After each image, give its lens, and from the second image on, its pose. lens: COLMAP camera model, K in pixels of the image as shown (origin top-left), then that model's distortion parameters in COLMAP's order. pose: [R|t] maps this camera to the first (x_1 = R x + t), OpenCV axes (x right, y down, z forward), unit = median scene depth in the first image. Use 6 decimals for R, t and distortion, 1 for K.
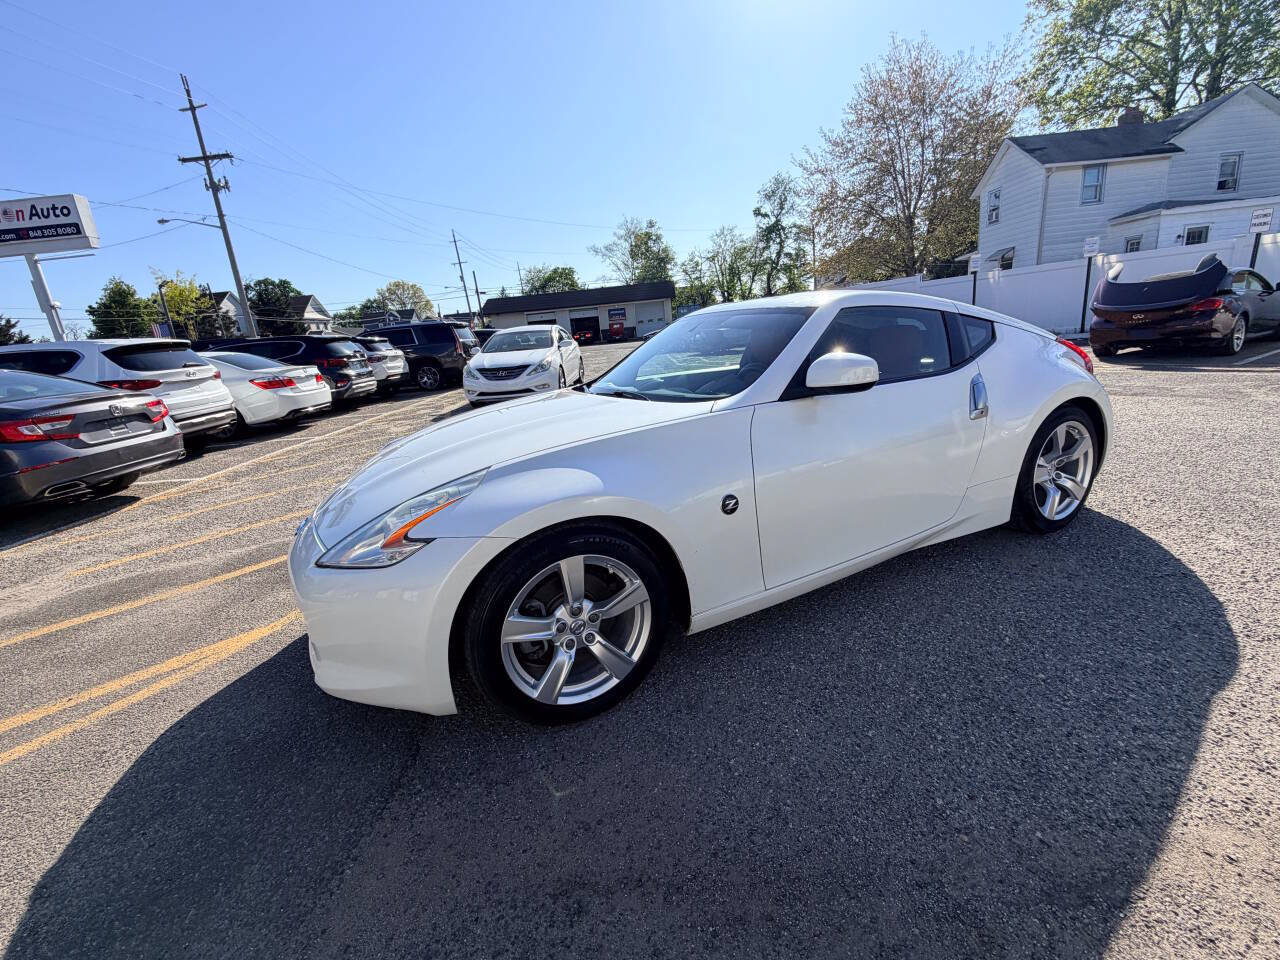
lens RADIAL K [[551.4, 0, 640.8], [0, 551.4, 482.7], [0, 0, 1]] dist [0.000768, -0.000337]
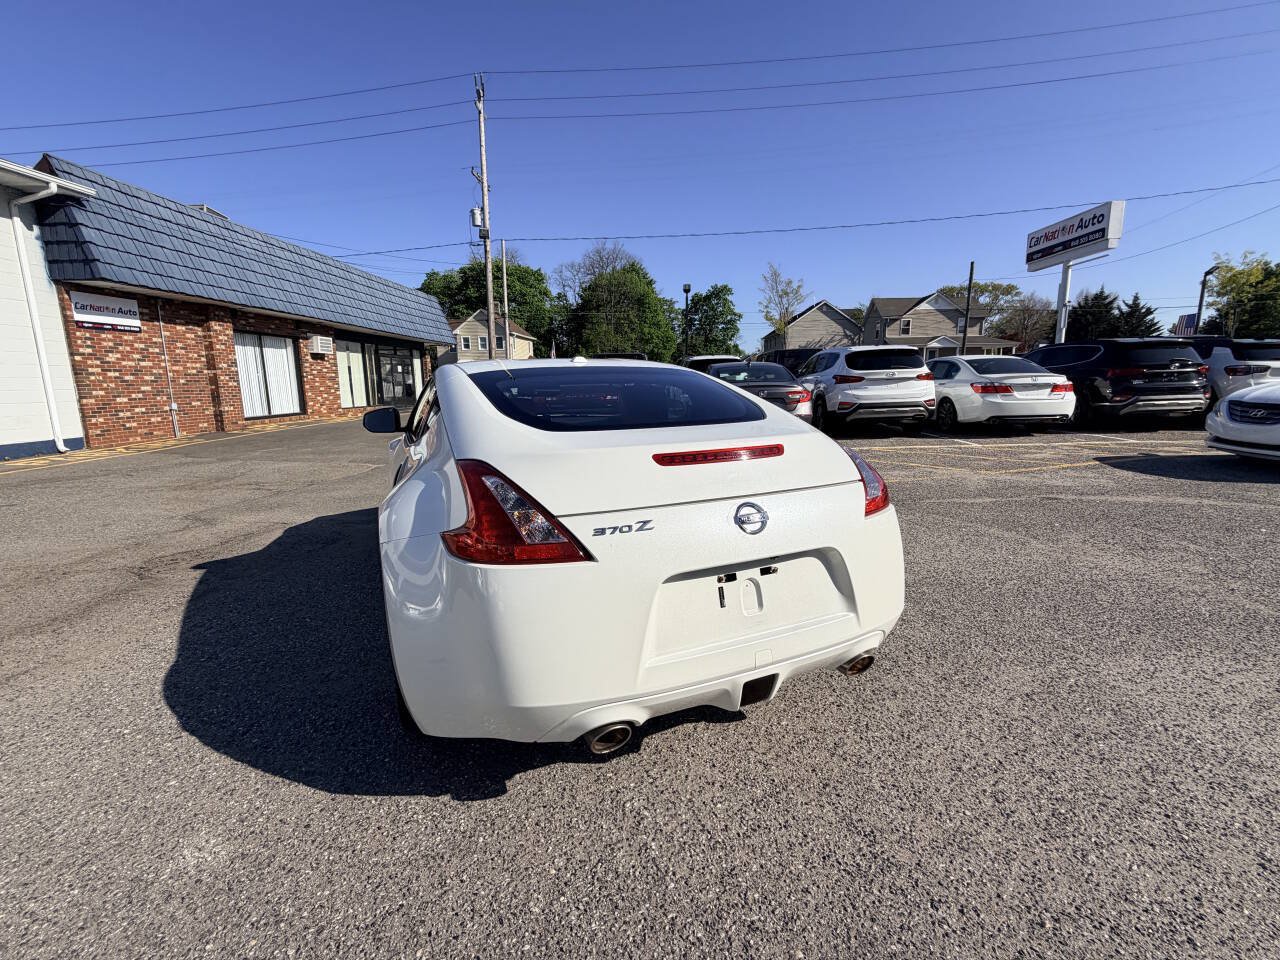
lens RADIAL K [[551.4, 0, 641.3], [0, 551.4, 478.4], [0, 0, 1]] dist [0.000768, -0.000337]
pose [[-0.037765, 0.264882, -0.963541, 0.164728], [-0.242189, 0.933055, 0.265994, -0.055362], [0.969494, 0.243405, 0.028915, 0.147412]]
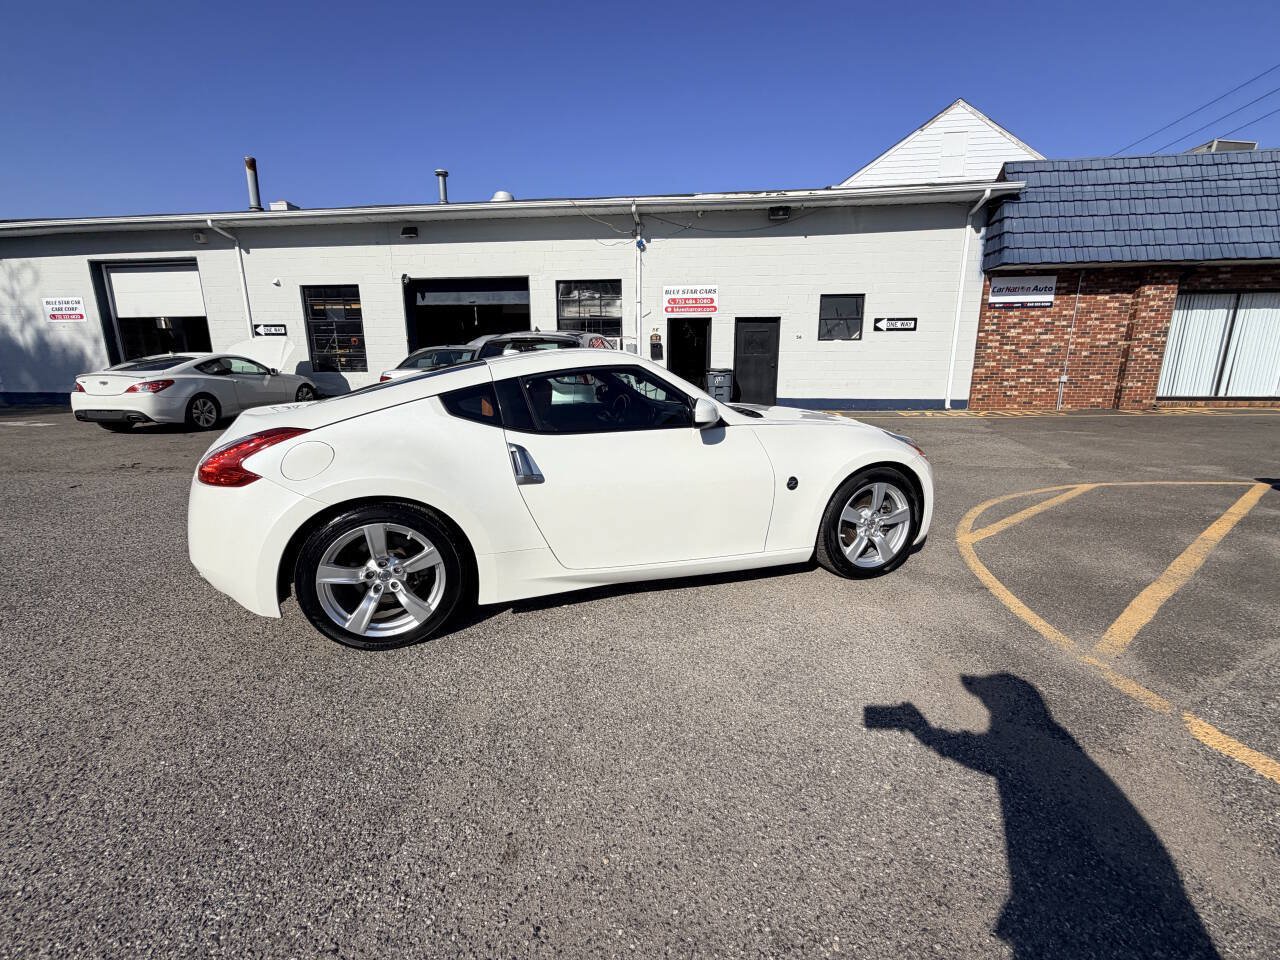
lens RADIAL K [[551.4, 0, 642.8], [0, 551.4, 480.2], [0, 0, 1]] dist [0.000768, -0.000337]
pose [[-0.986615, 0.063638, 0.150139, -0.006824], [0.125364, 0.884809, 0.448772, -0.074086], [-0.104286, 0.461588, -0.880943, 0.265261]]
